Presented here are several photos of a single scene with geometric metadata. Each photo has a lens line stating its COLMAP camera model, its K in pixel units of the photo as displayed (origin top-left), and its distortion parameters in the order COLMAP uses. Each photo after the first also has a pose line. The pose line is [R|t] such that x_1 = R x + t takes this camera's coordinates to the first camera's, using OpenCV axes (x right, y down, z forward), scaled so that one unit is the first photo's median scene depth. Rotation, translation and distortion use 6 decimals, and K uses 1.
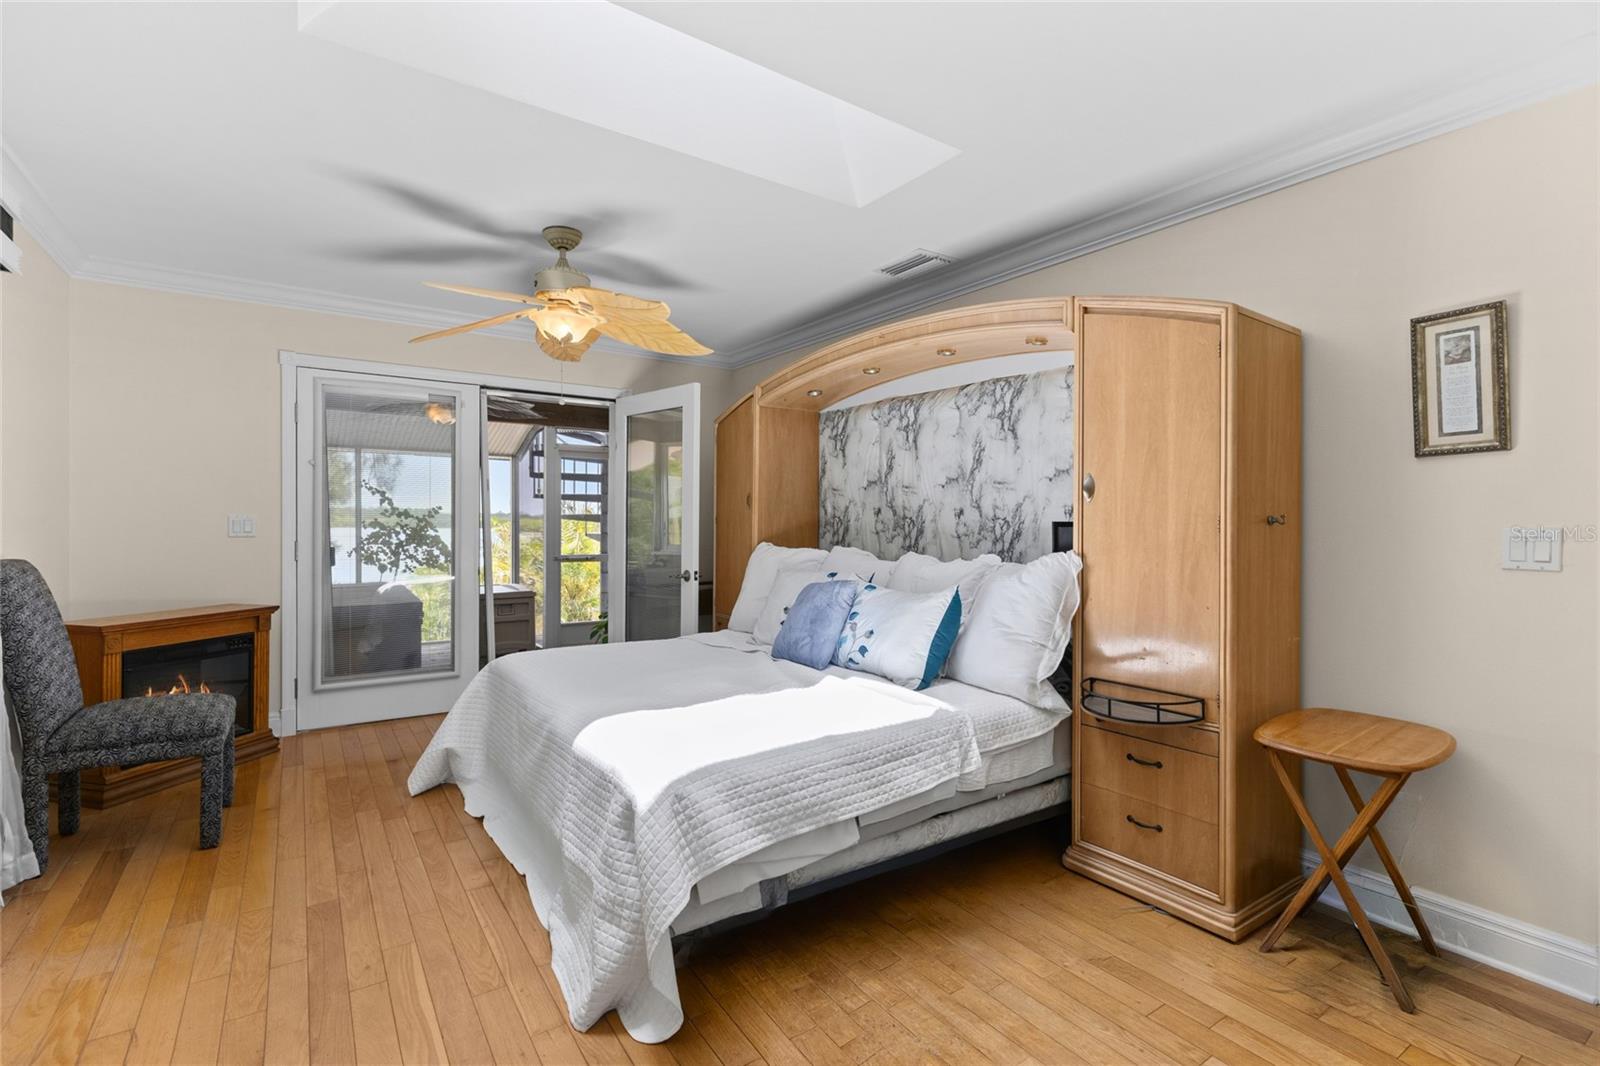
lens RADIAL K [[735.5, 0, 799.2], [0, 735.5, 527.3], [0, 0, 1]] dist [0.001624, 0.001543]
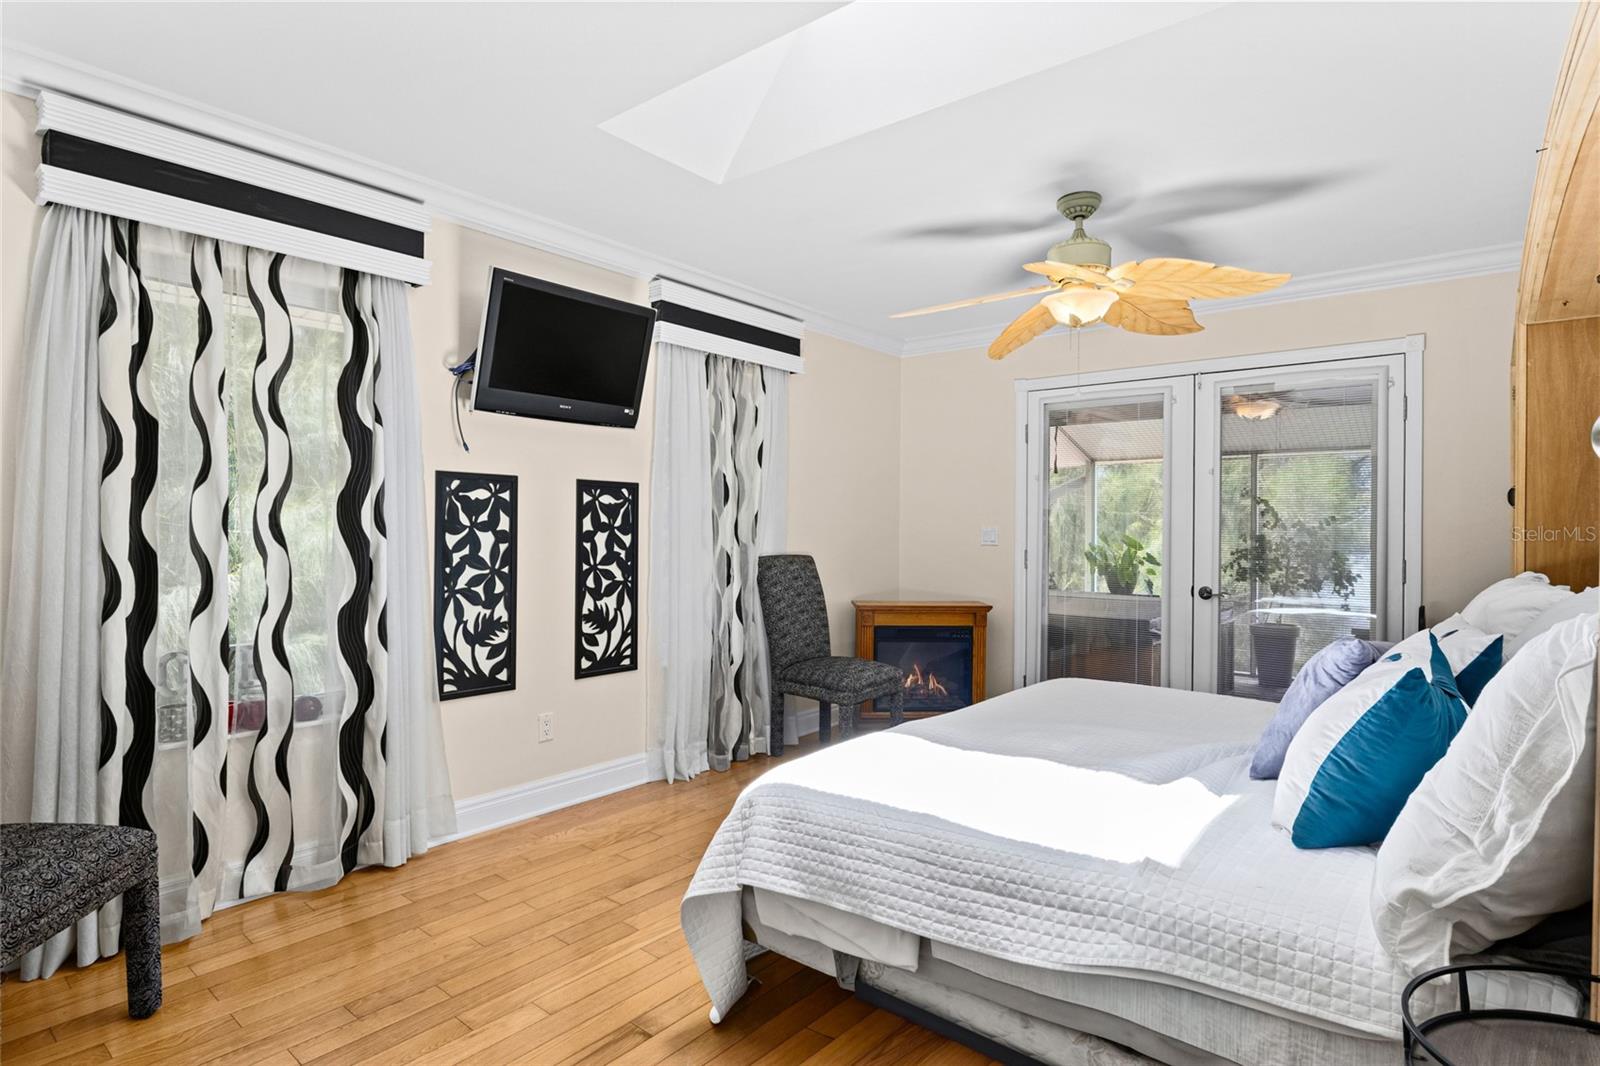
lens RADIAL K [[841.5, 0, 801.7], [0, 841.5, 523.8], [0, 0, 1]] dist [-0.003379, 0.001600]
pose [[0.276113, -0.007838, -0.961093, 0.832949], [-0.010988, 0.999876, -0.011311, -0.003338], [0.961062, 0.013684, 0.275992, 0.641920]]
